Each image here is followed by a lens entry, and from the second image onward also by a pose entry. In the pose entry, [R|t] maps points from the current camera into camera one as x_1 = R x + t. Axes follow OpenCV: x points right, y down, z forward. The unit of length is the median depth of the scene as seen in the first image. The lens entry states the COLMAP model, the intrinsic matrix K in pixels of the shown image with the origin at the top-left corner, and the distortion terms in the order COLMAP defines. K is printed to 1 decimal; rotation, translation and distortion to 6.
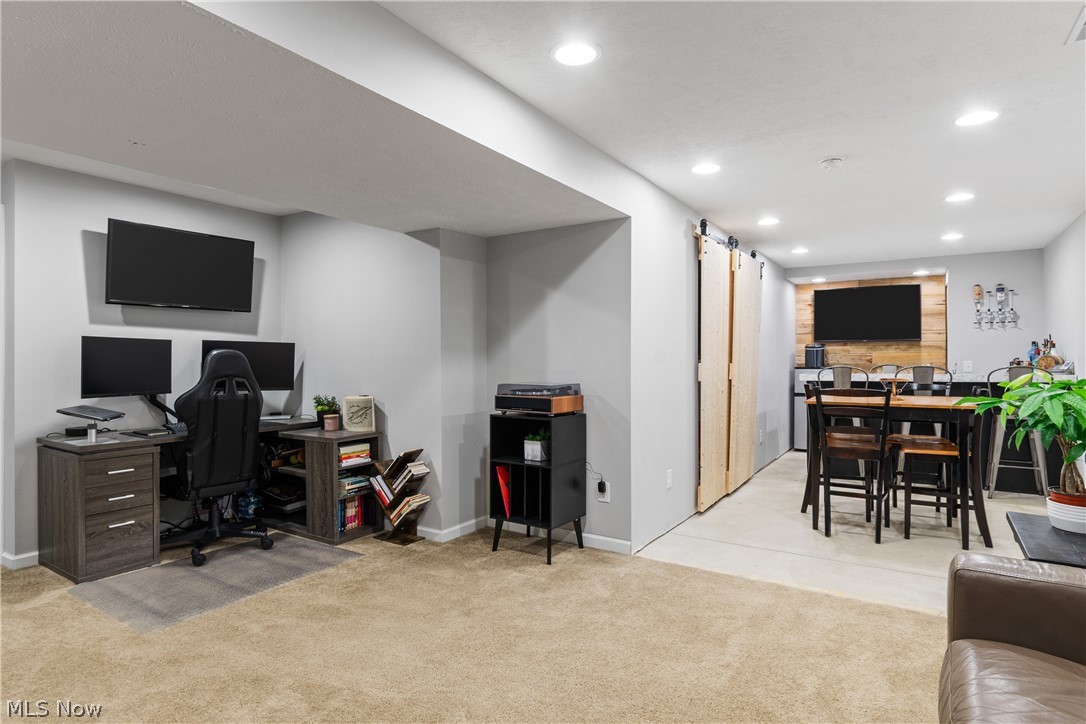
lens RADIAL K [[591.2, 0, 543.0], [0, 591.2, 362.0], [0, 0, 1]] dist [-0.007671, -0.001132]
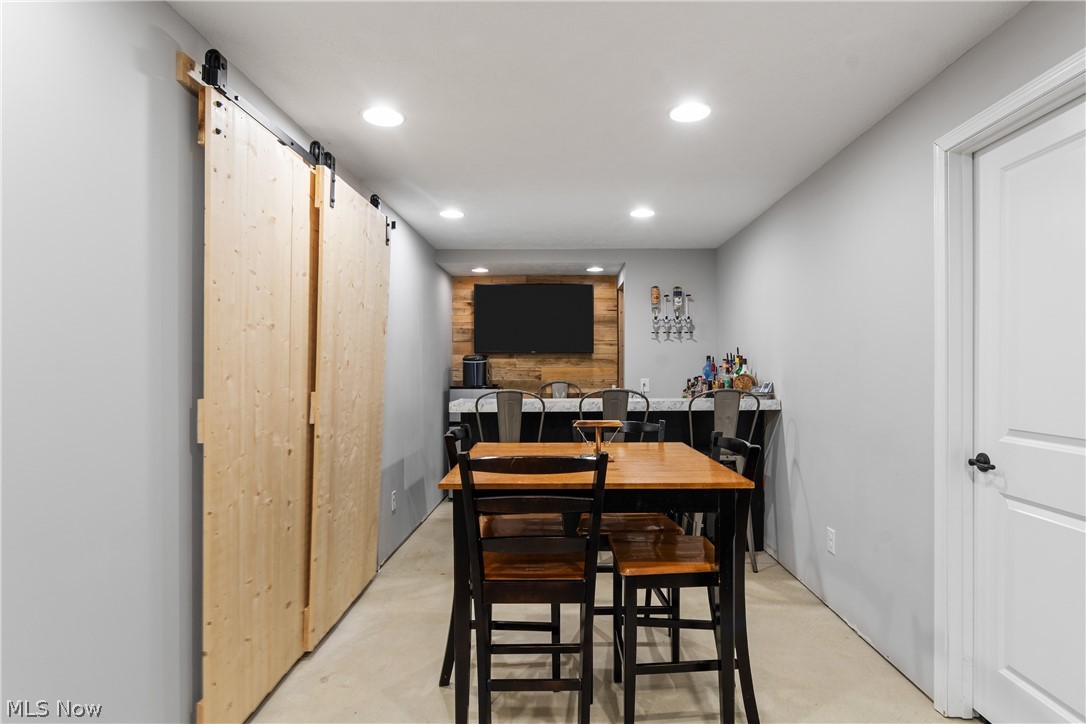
lens RADIAL K [[591.2, 0, 543.0], [0, 591.2, 362.0], [0, 0, 1]] dist [-0.007671, -0.001132]
pose [[0.860973, 0.008201, 0.508584, 0.183765], [-0.000312, 0.999878, -0.015595, -0.012261], [-0.508650, 0.013269, 0.860871, 0.371969]]
